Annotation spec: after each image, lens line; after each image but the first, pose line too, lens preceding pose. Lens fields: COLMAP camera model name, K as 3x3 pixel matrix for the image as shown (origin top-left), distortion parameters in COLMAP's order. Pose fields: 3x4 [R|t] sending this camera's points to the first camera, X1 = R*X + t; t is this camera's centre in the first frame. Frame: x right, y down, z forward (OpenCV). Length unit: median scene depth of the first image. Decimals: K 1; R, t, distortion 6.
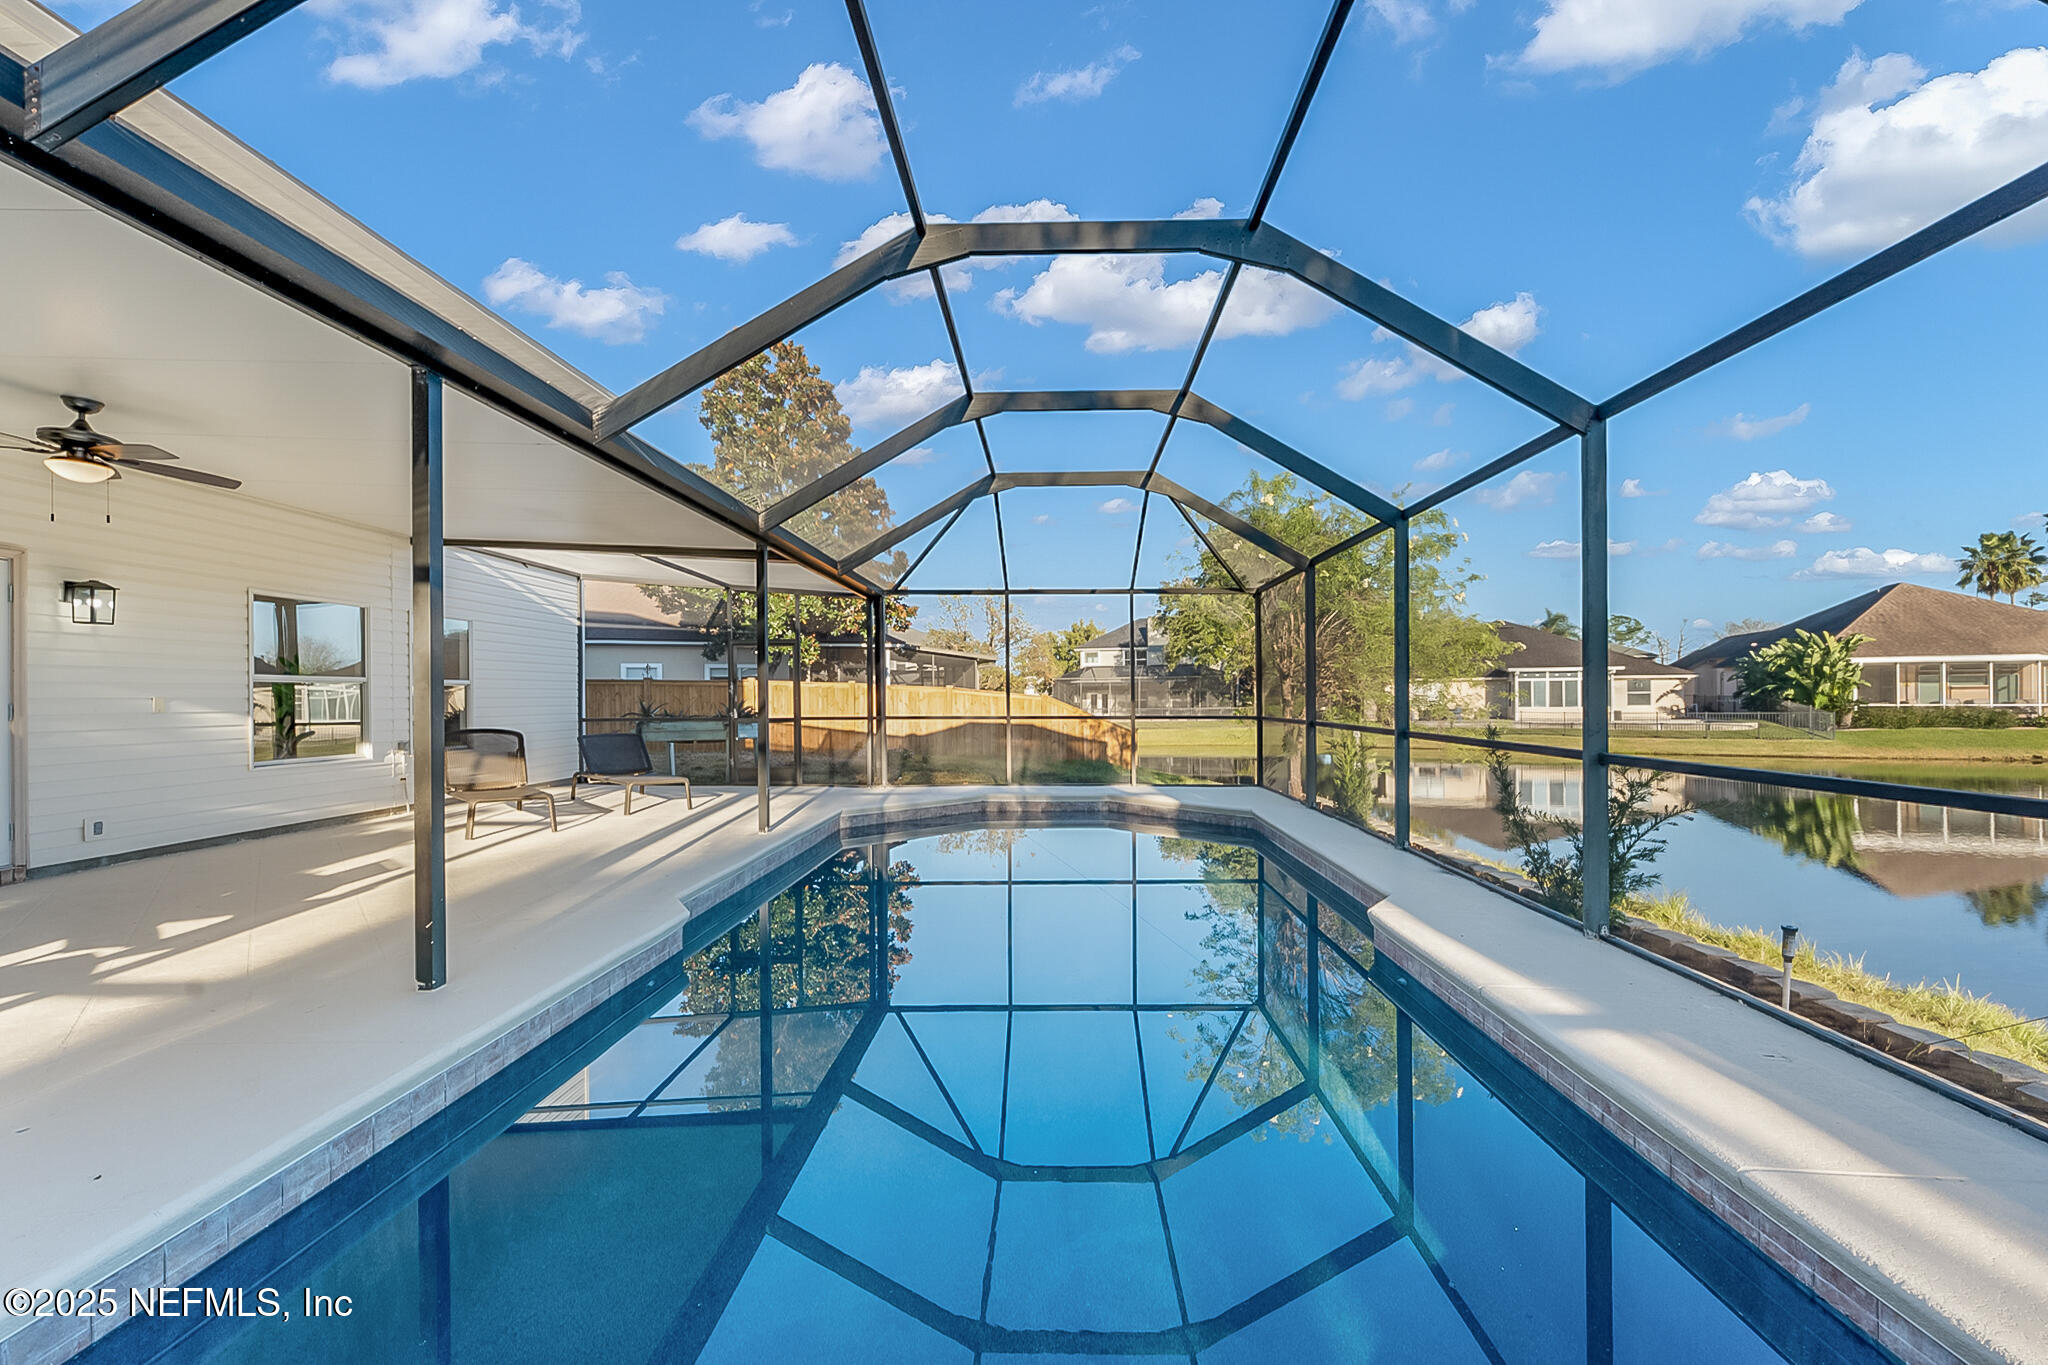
lens RADIAL K [[823.4, 0, 1025.9], [0, 823.4, 707.0], [0, 0, 1]] dist [-0.000737, -0.000362]
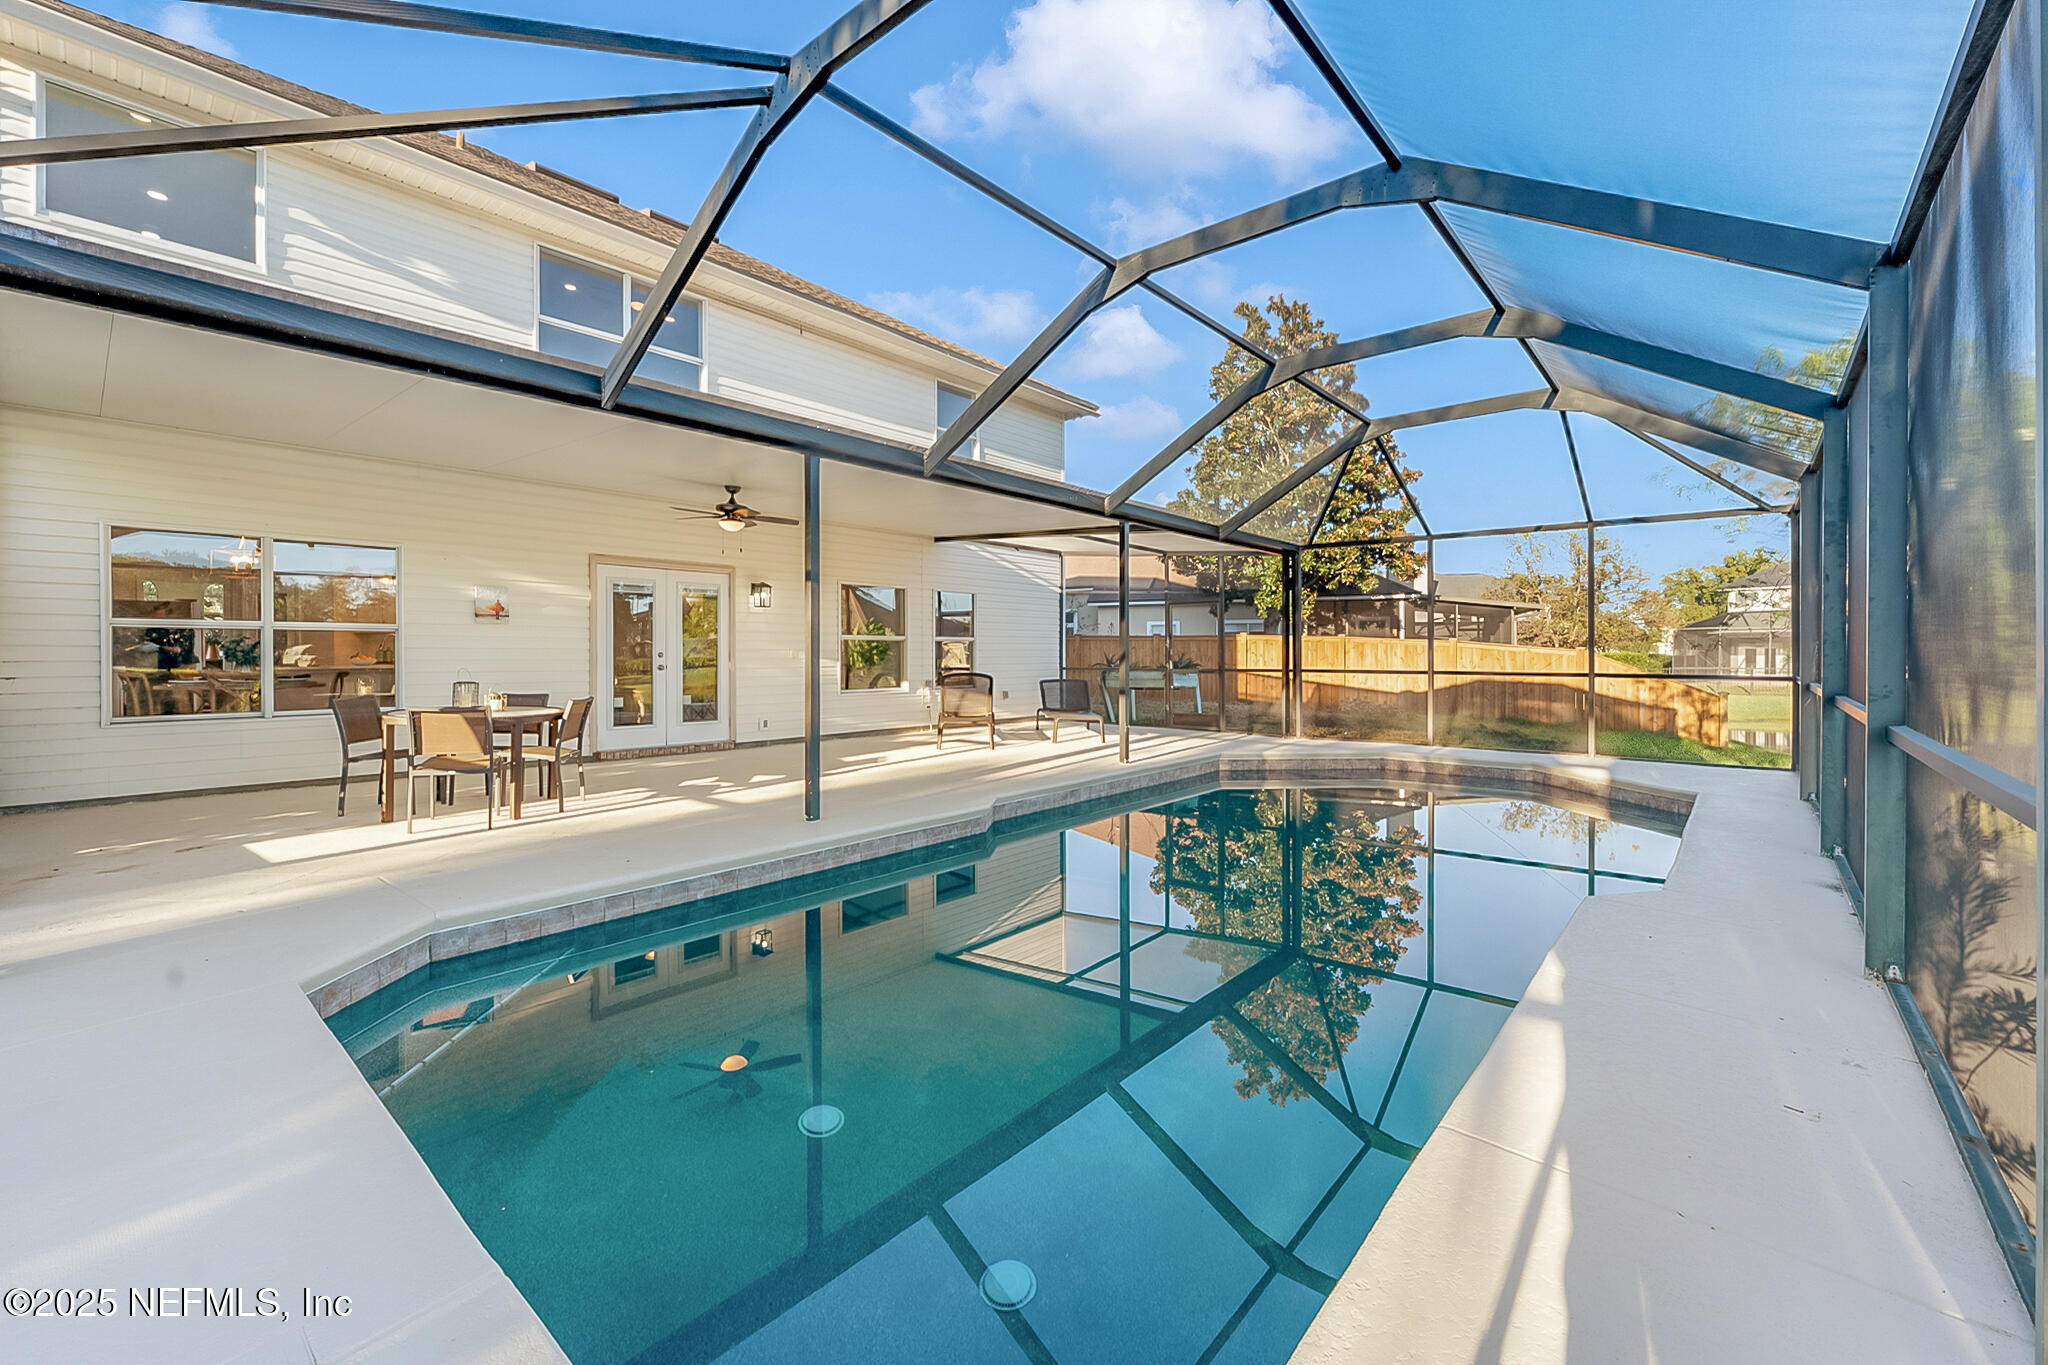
lens RADIAL K [[825.6, 0, 1021.9], [0, 825.6, 669.8], [0, 0, 1]] dist [-0.002596, 0.000233]
pose [[0.780290, 0.016292, -0.625206, 0.211243], [-0.010145, 0.999859, 0.013393, 0.001816], [0.625336, -0.004108, 0.780345, -0.015422]]
